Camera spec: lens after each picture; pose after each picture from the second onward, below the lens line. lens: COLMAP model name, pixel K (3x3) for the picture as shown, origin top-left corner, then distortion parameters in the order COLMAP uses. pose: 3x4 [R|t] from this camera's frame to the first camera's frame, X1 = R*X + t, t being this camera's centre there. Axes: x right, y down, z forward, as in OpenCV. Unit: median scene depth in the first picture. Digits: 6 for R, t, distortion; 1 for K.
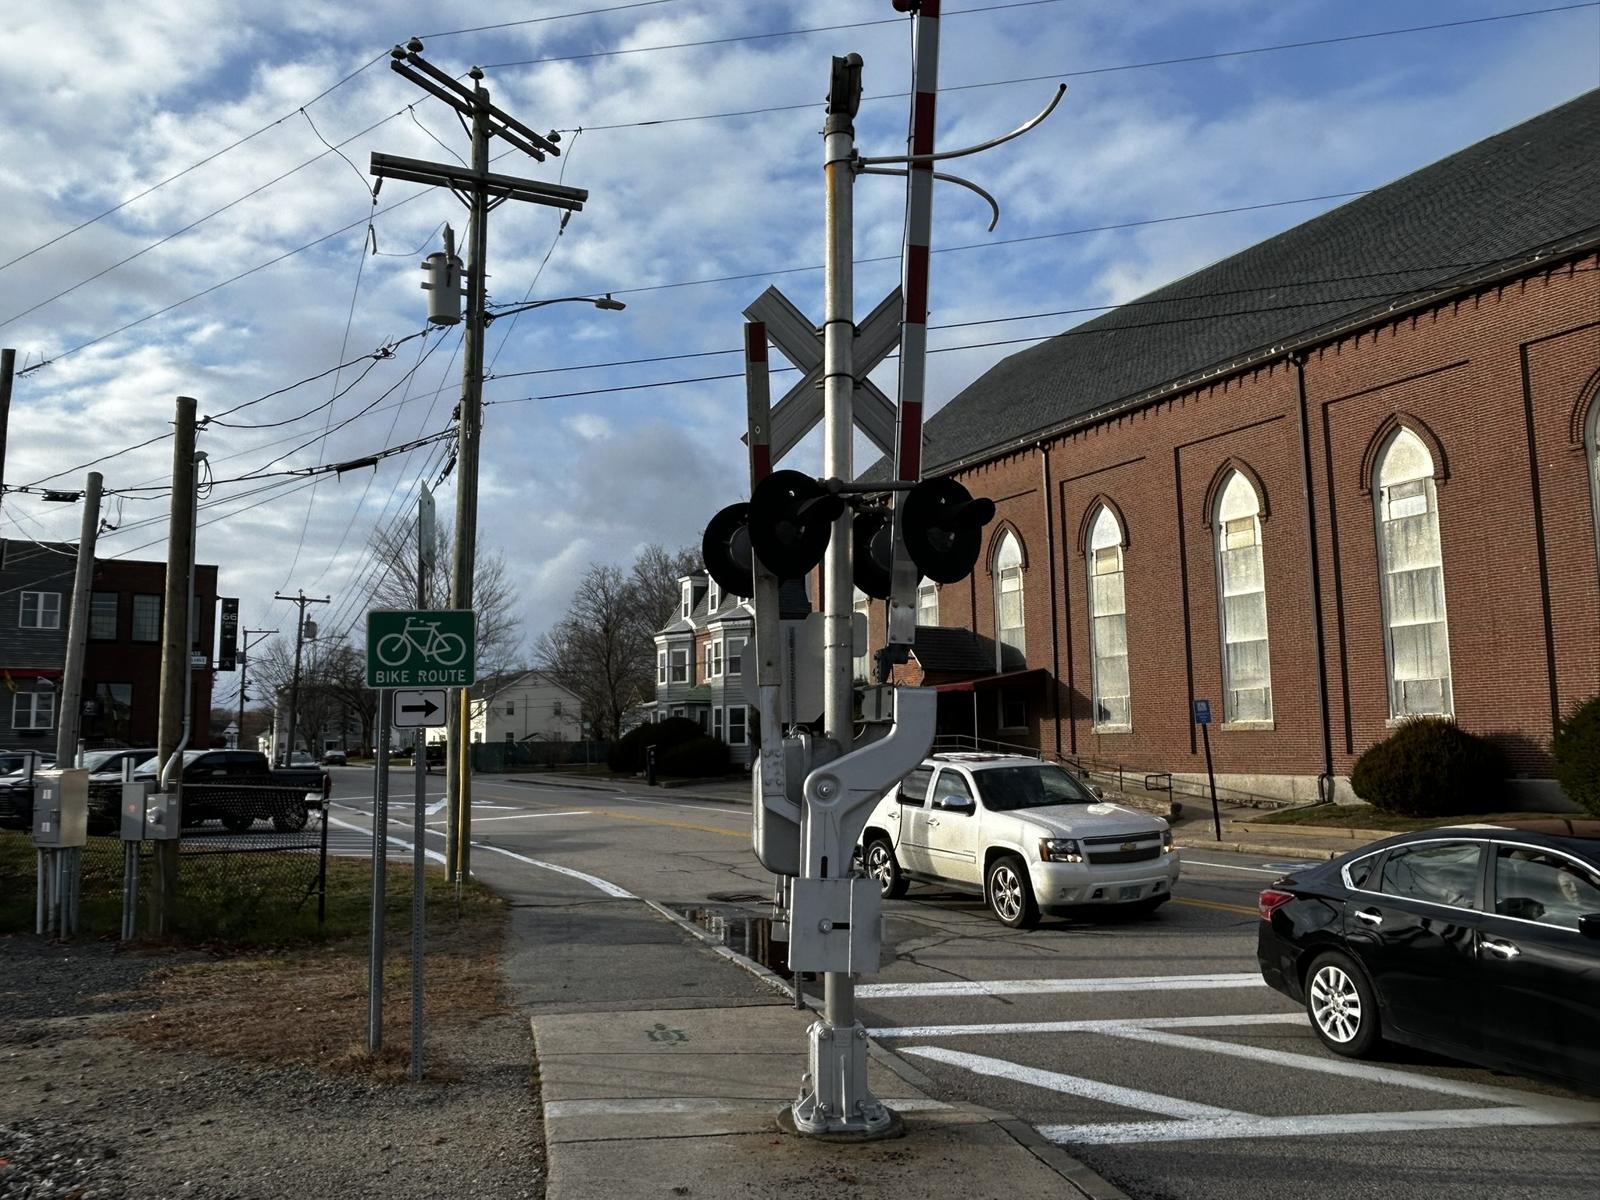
lens RADIAL K [[1168.3, 0, 799.5], [0, 1168.3, 603.0], [0, 0, 1]] dist [-0.003746, -0.001172]
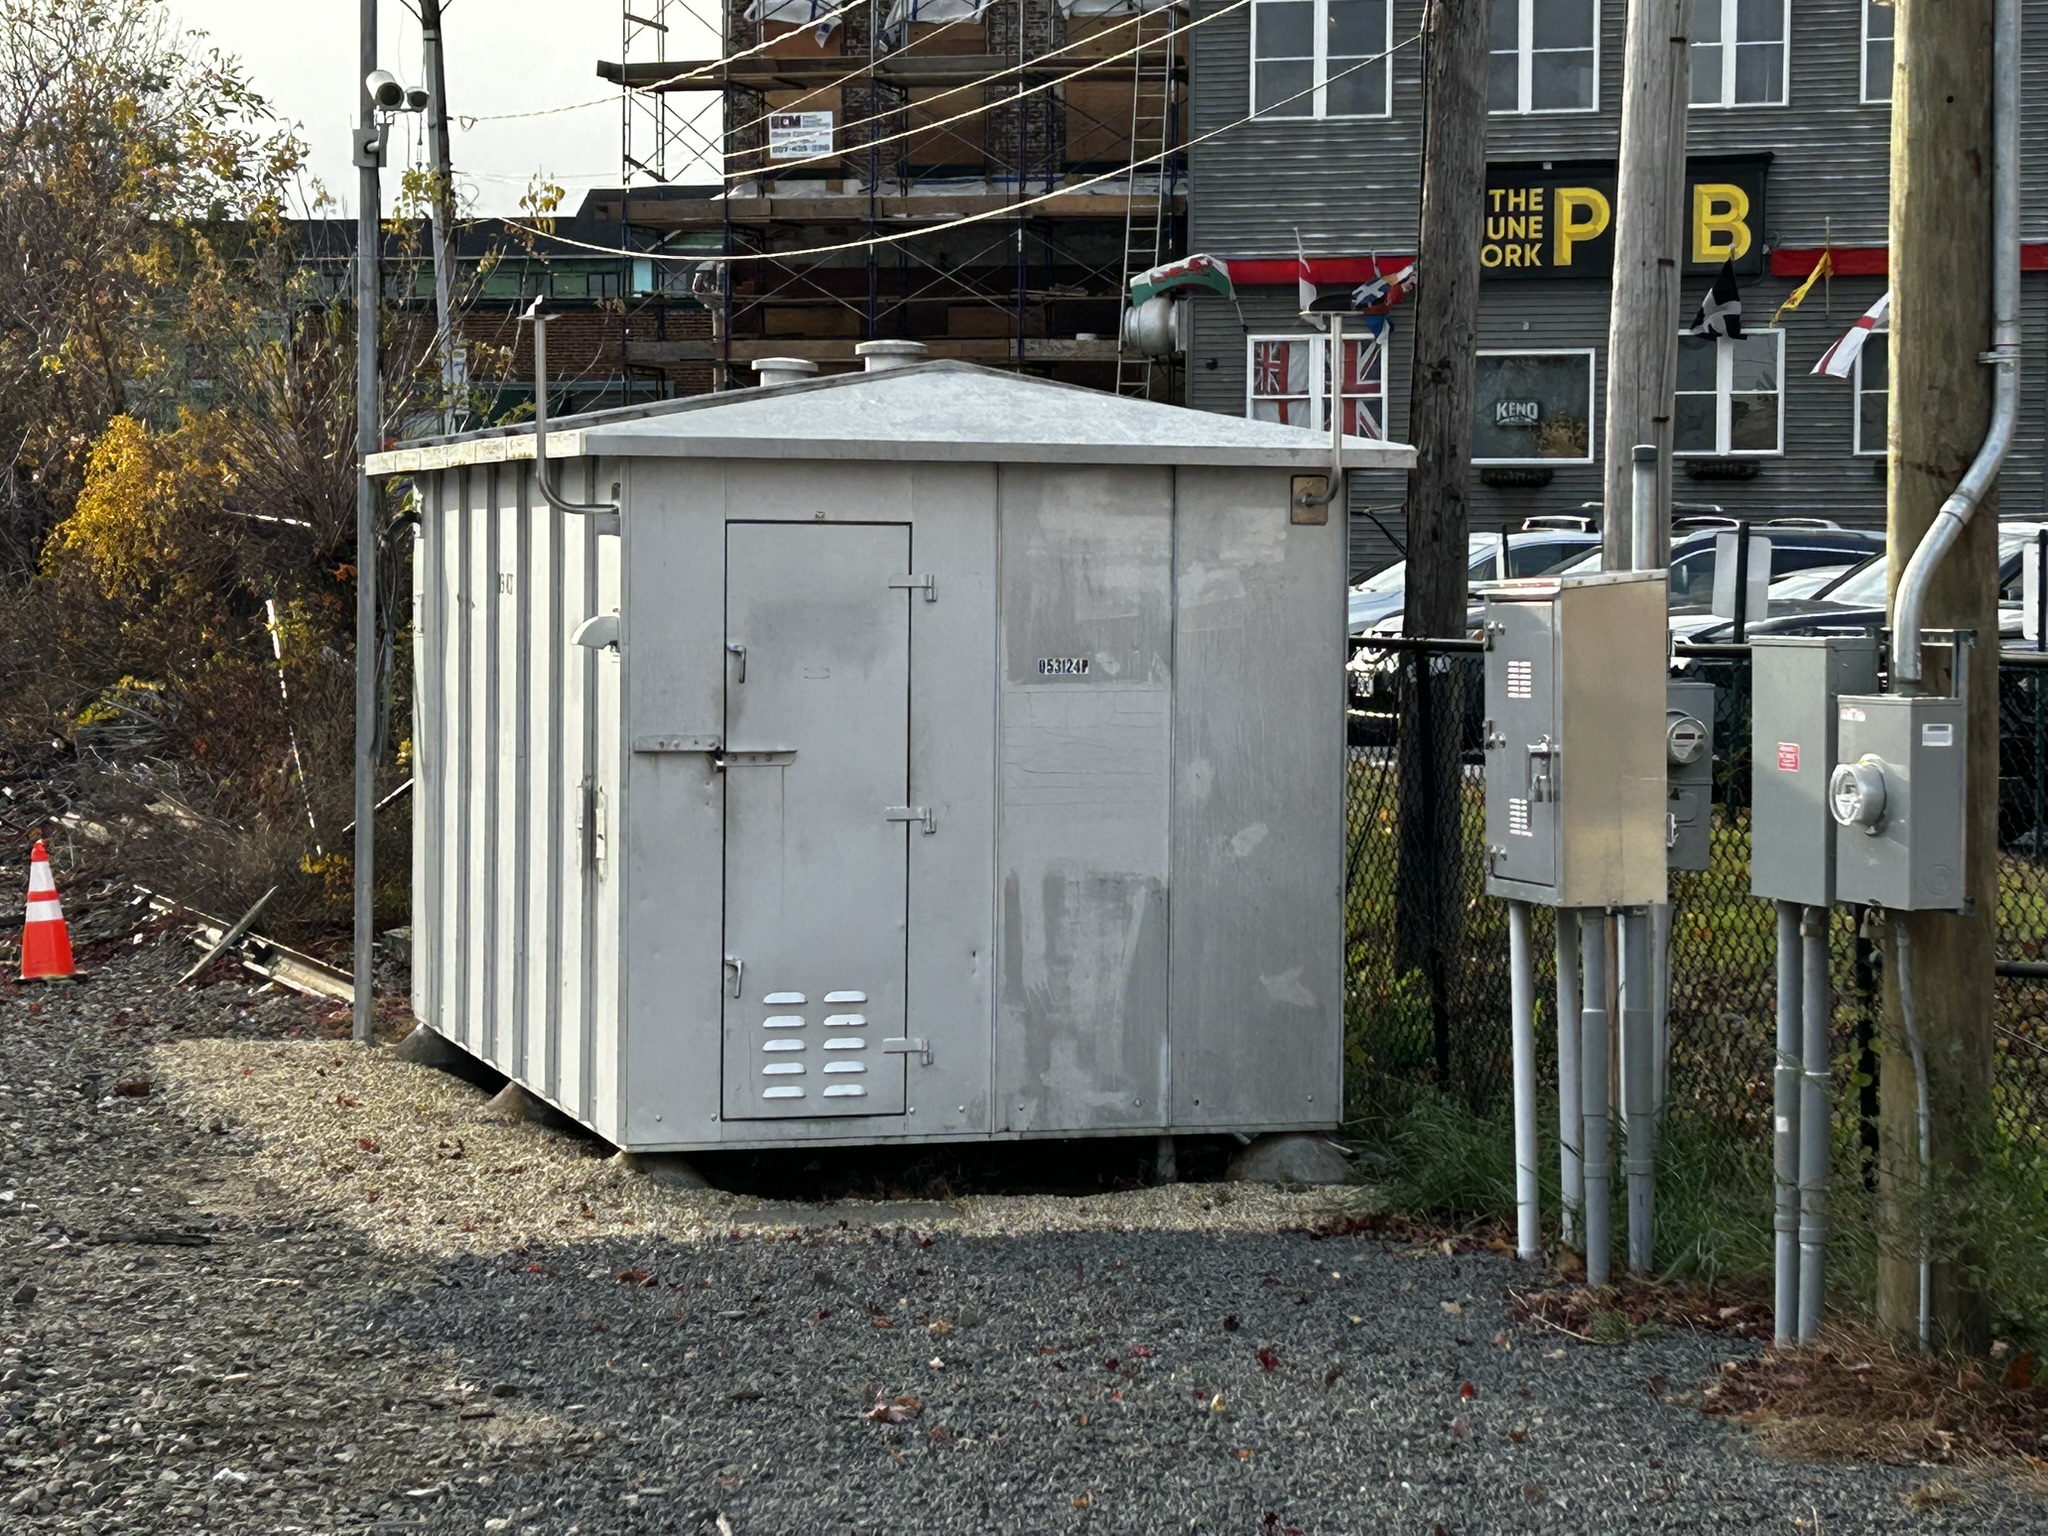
lens RADIAL K [[4467.6, 0, 1023.8], [0, 4467.6, 768.8], [0, 0, 1]] dist [-0.013751, 0.000000]
pose [[0.714748, 0.048695, -0.697685, -0.098483], [0.067419, 0.988130, 0.138035, 0.055364], [0.696125, -0.145697, 0.702981, 0.323013]]
